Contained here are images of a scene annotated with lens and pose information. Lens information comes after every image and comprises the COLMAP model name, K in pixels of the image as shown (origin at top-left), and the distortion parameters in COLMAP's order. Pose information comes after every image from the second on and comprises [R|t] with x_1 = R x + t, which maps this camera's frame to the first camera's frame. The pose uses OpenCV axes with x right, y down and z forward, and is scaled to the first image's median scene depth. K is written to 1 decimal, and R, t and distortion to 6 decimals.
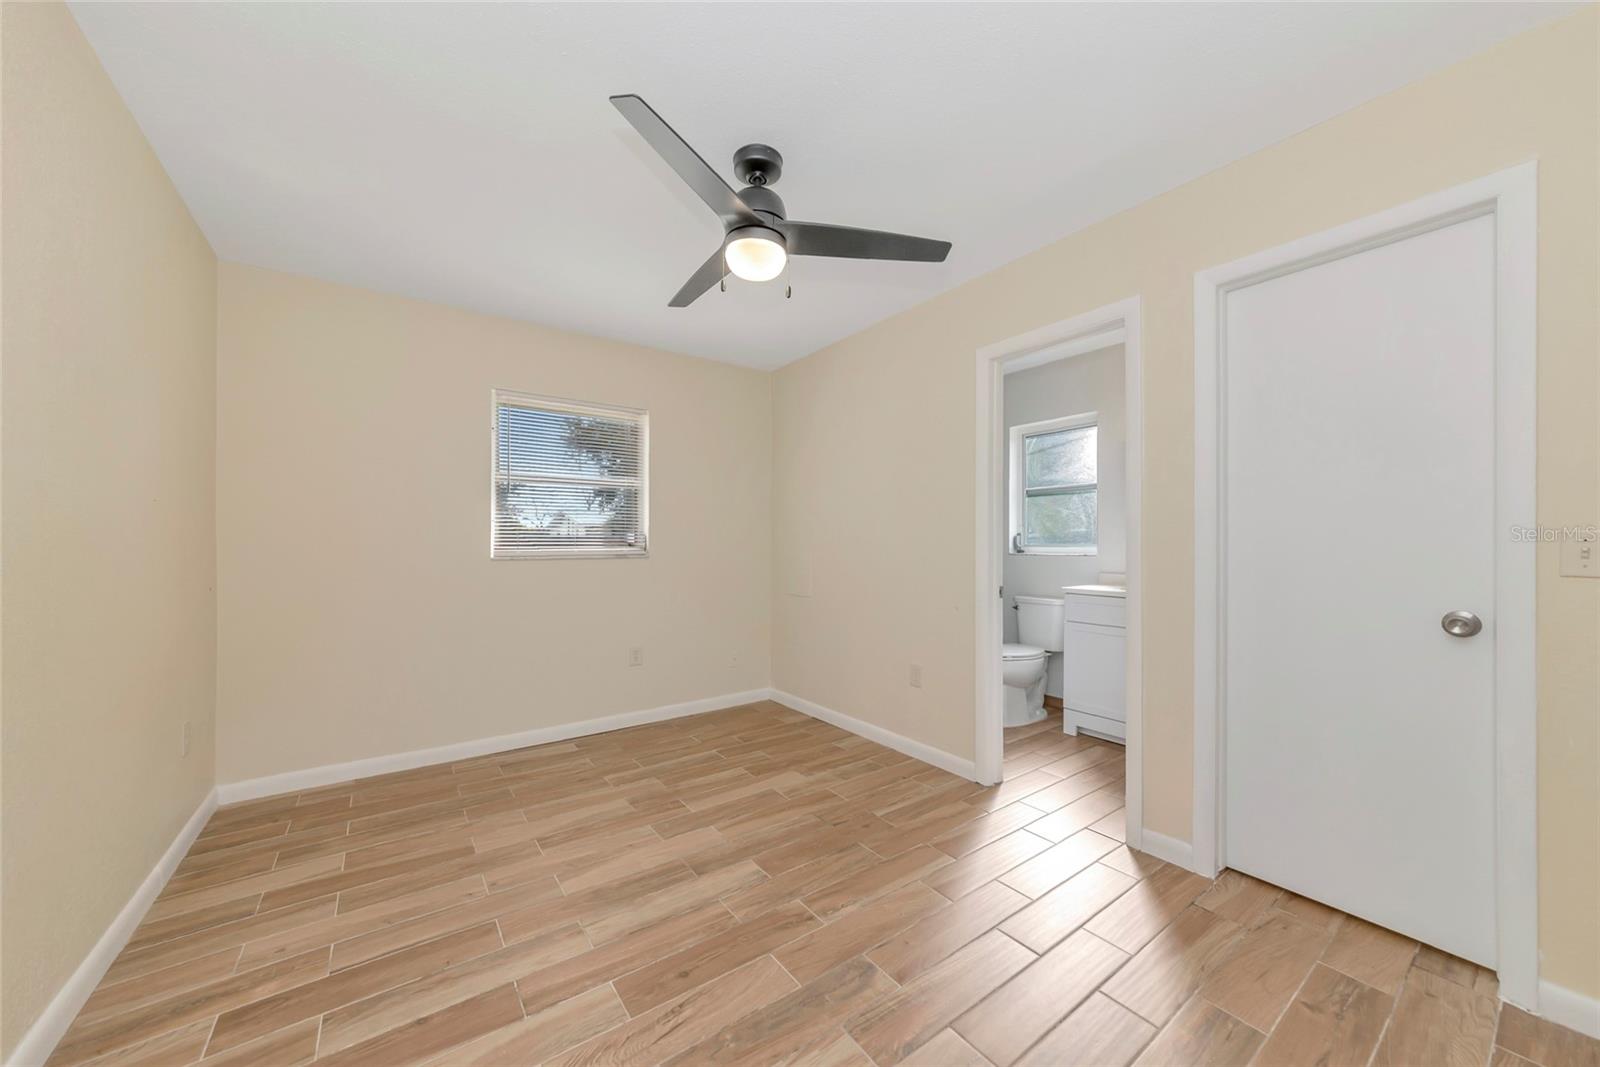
lens RADIAL K [[570.6, 0, 798.0], [0, 570.6, 539.8], [0, 0, 1]] dist [0.016338, 0.000425]
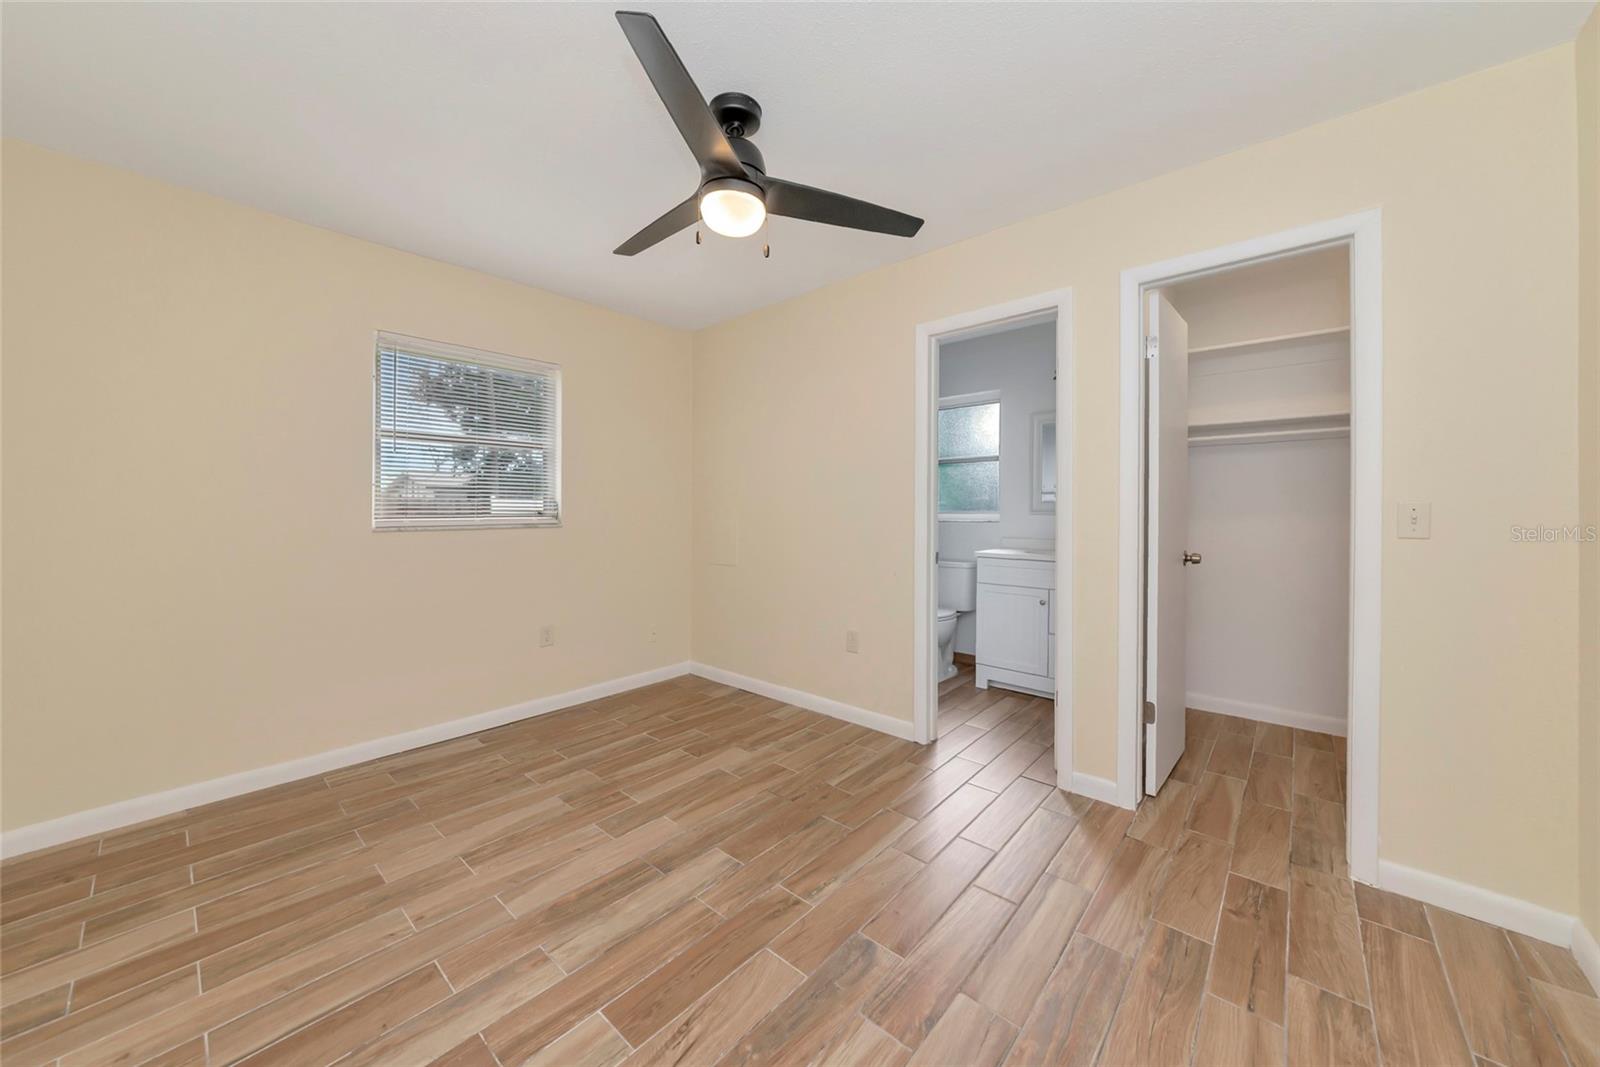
lens RADIAL K [[568.9, 0, 800.0], [0, 568.9, 503.8], [0, 0, 1]] dist [0.001408, 0.005310]
pose [[0.975562, 0.001667, 0.219716, -0.163926], [-0.001541, 0.999999, -0.000743, -0.009267], [-0.219717, 0.000386, 0.975564, 0.057054]]
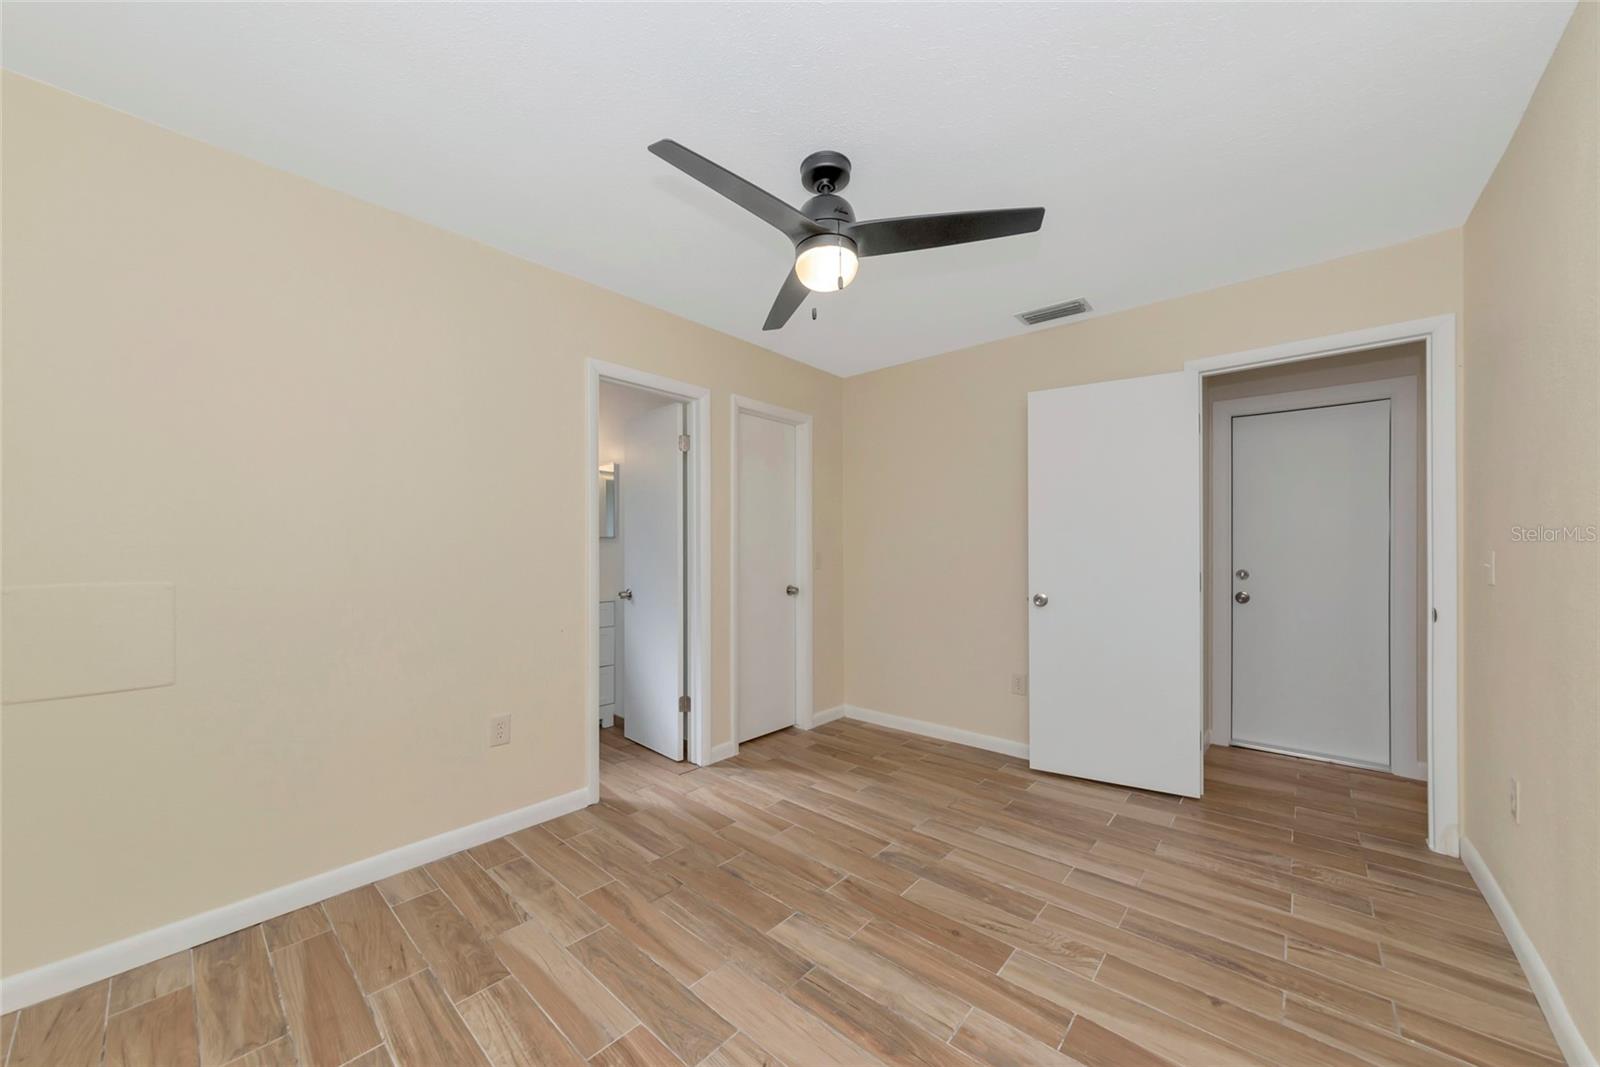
lens RADIAL K [[561.6, 0, 792.9], [0, 561.6, 550.8], [0, 0, 1]] dist [0.000292, 0.000034]
pose [[-0.195822, 0.006077, 0.980621, -0.950589], [-0.000689, 0.999980, -0.006334, 0.000654], [-0.980639, -0.001916, -0.195814, 1.182904]]
